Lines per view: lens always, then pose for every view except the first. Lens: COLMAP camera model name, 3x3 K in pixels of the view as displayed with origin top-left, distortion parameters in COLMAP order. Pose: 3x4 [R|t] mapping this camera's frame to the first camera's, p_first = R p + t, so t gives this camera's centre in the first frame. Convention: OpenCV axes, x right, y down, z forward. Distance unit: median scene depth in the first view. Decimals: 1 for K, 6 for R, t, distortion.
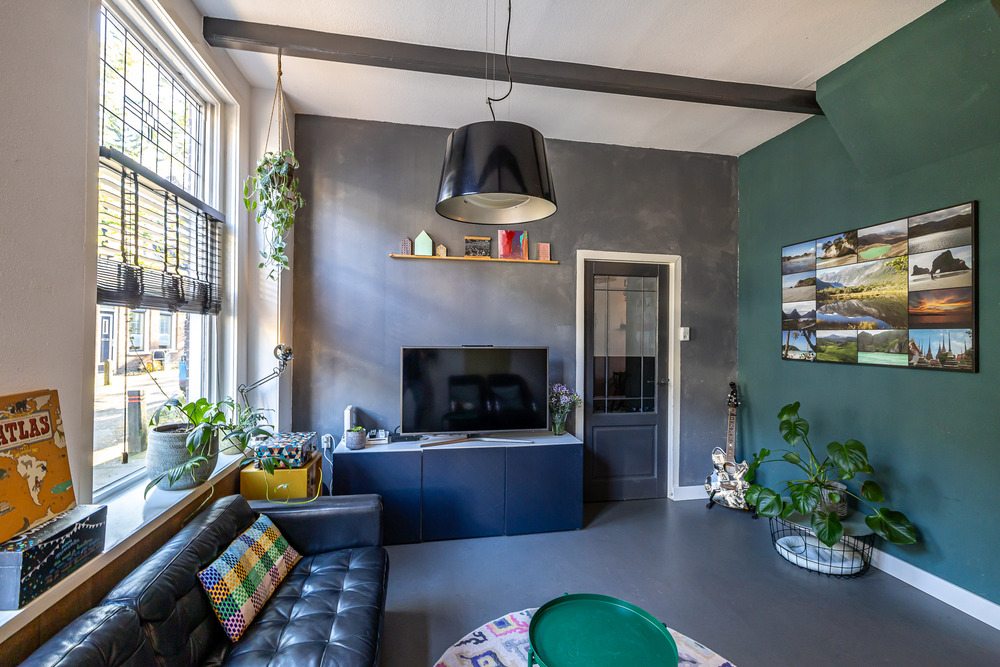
lens RADIAL K [[421.9, 0, 497.0], [0, 421.9, 333.6], [0, 0, 1]] dist [0.001801, -0.000081]
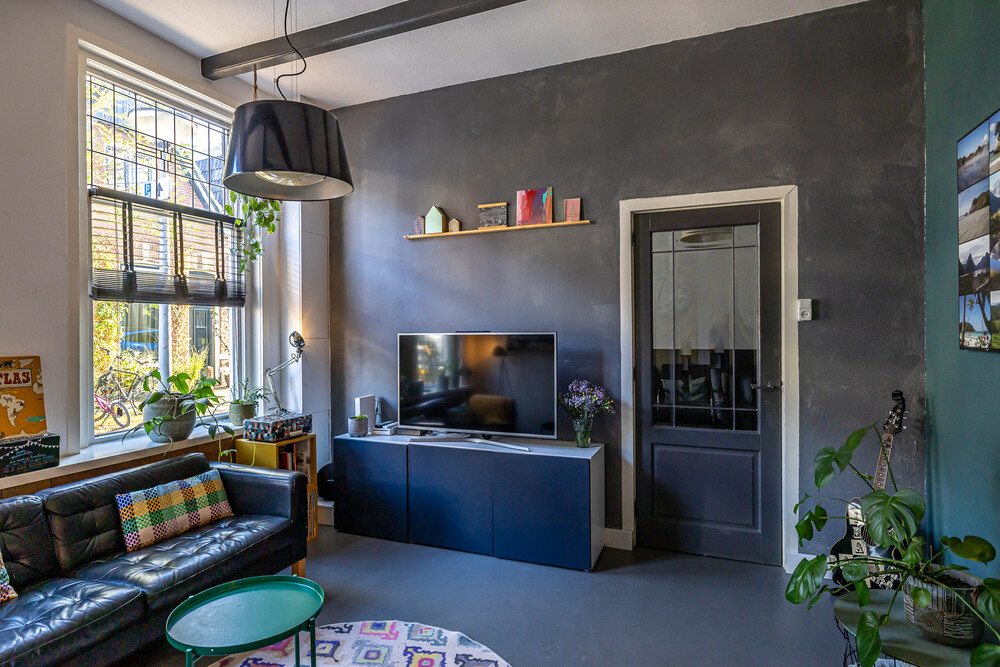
lens RADIAL K [[537.9, 0, 497.8], [0, 537.9, 336.9], [0, 0, 1]] dist [0.002544, -0.000879]
pose [[0.841533, -0.010936, -0.540095, 0.563069], [0.017515, 0.999822, 0.007046, 0.030933], [0.539922, -0.015389, 0.841575, 0.100176]]
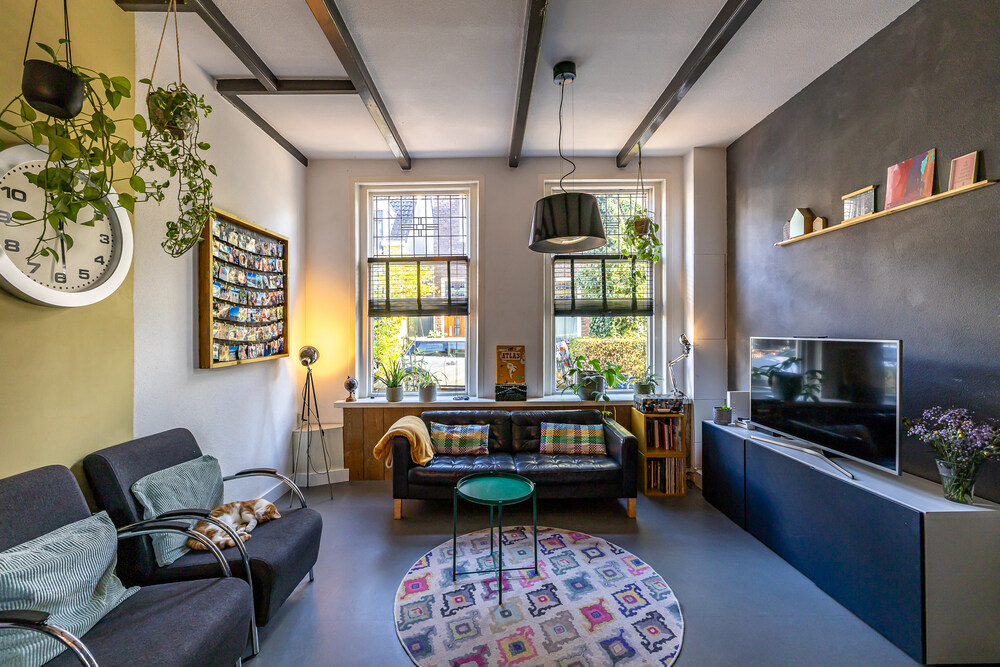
lens RADIAL K [[421.9, 0, 493.5], [0, 421.9, 332.1], [0, 0, 1]] dist [0.001801, -0.000081]
pose [[-0.165479, -0.005507, -0.986198, 0.819554], [0.005248, 0.999965, -0.006465, 0.020254], [0.986199, -0.006245, -0.165445, 0.511642]]
